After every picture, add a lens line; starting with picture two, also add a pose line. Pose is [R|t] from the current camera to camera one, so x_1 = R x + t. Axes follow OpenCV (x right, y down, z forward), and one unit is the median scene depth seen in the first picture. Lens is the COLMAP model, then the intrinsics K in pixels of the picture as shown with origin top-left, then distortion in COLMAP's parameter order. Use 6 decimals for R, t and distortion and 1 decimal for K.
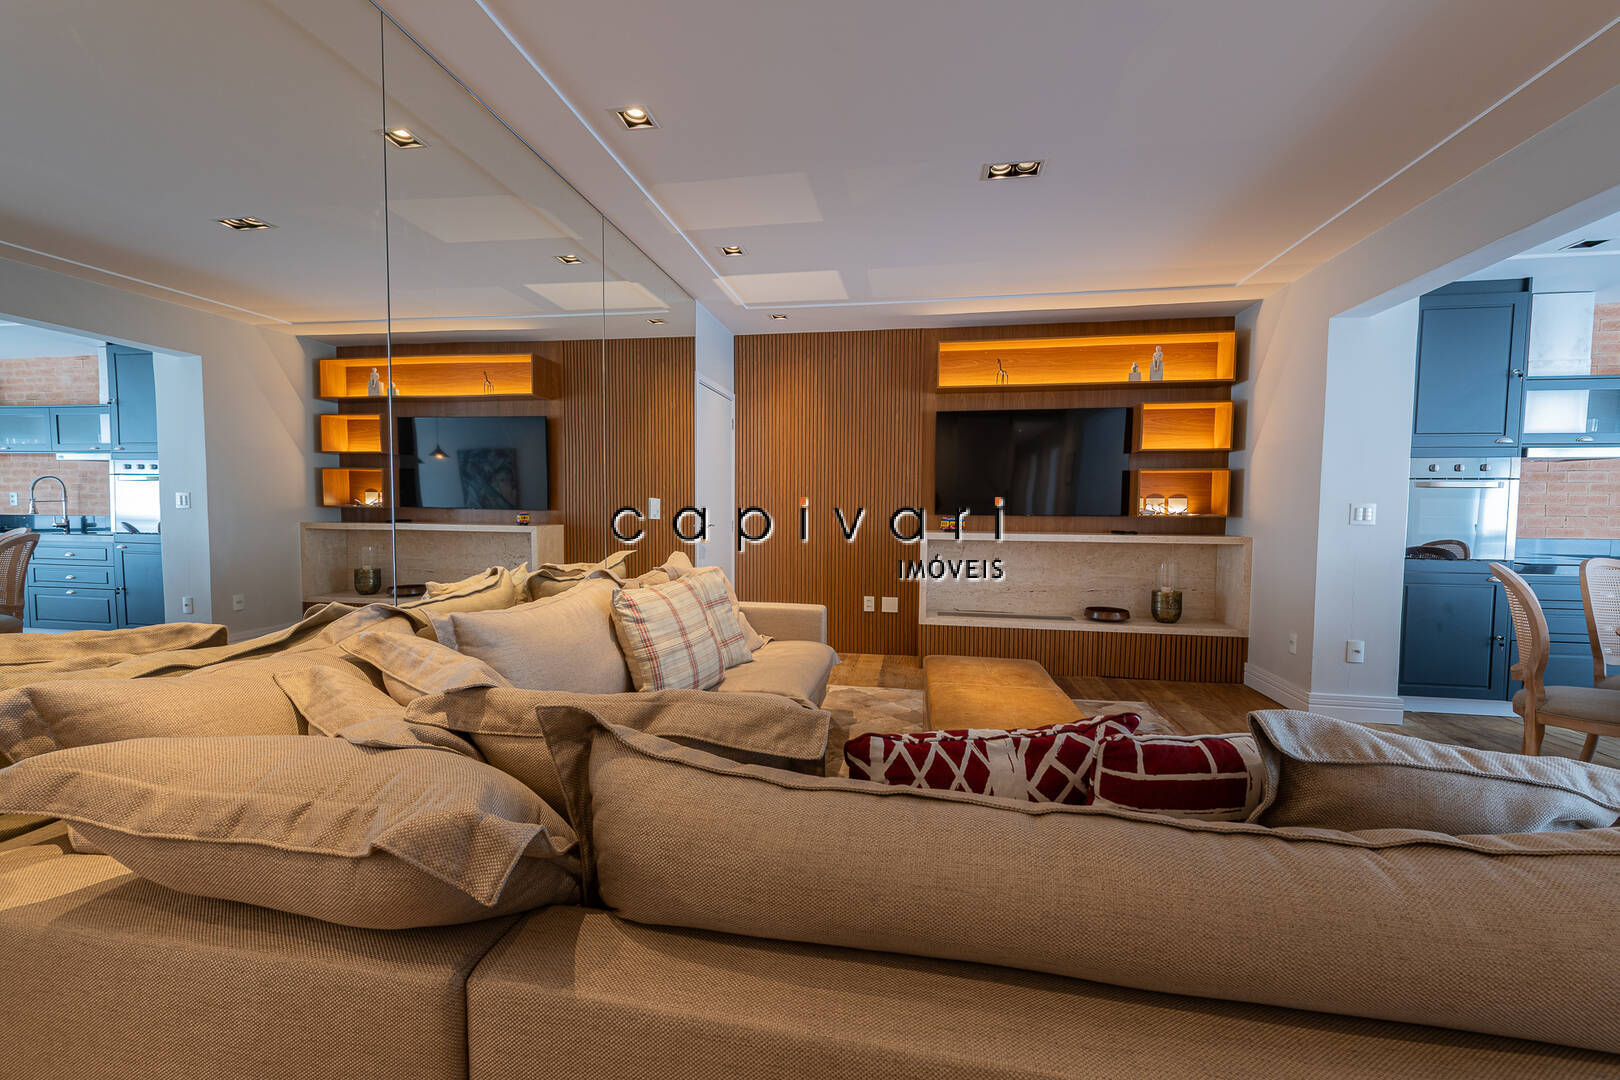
lens RADIAL K [[643.8, 0, 811.8], [0, 643.8, 535.4], [0, 0, 1]] dist [0.004686, 0.000082]
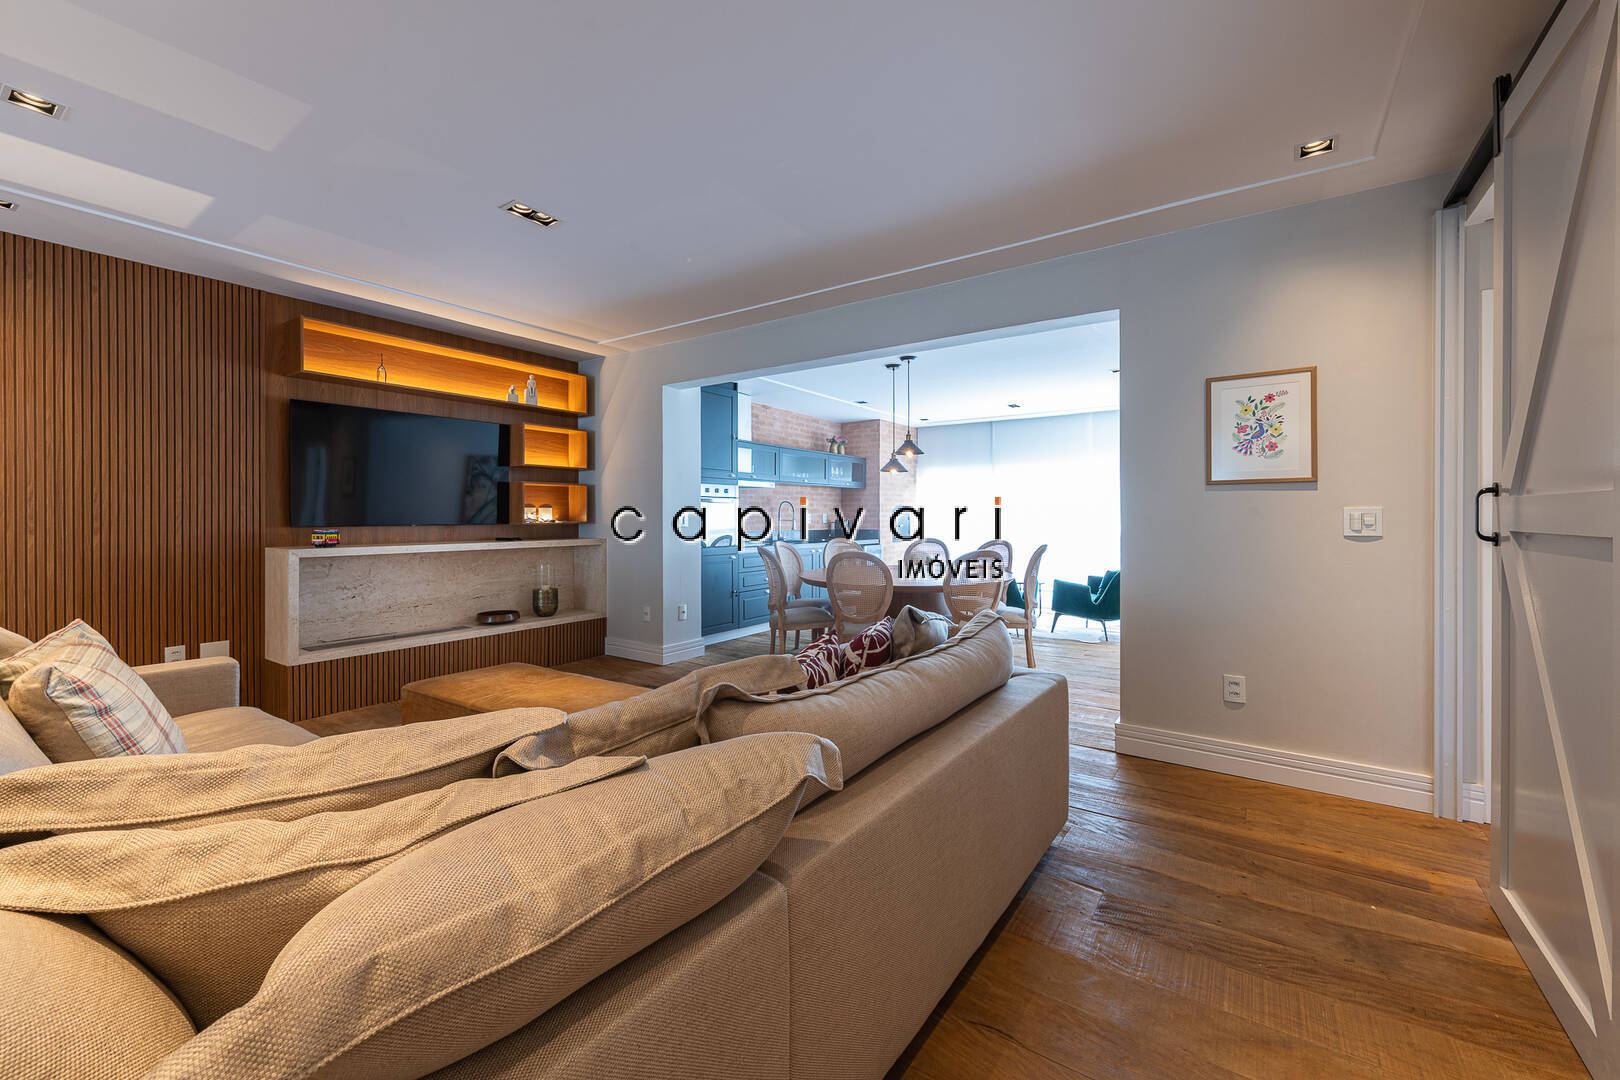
lens RADIAL K [[643.8, 0, 836.6], [0, 643.8, 507.6], [0, 0, 1]] dist [0.004686, 0.000082]
pose [[0.400991, 0.003649, 0.916075, -0.294234], [0.045663, 0.998669, -0.023966, -0.006692], [-0.914943, 0.051441, 0.400291, 0.059954]]
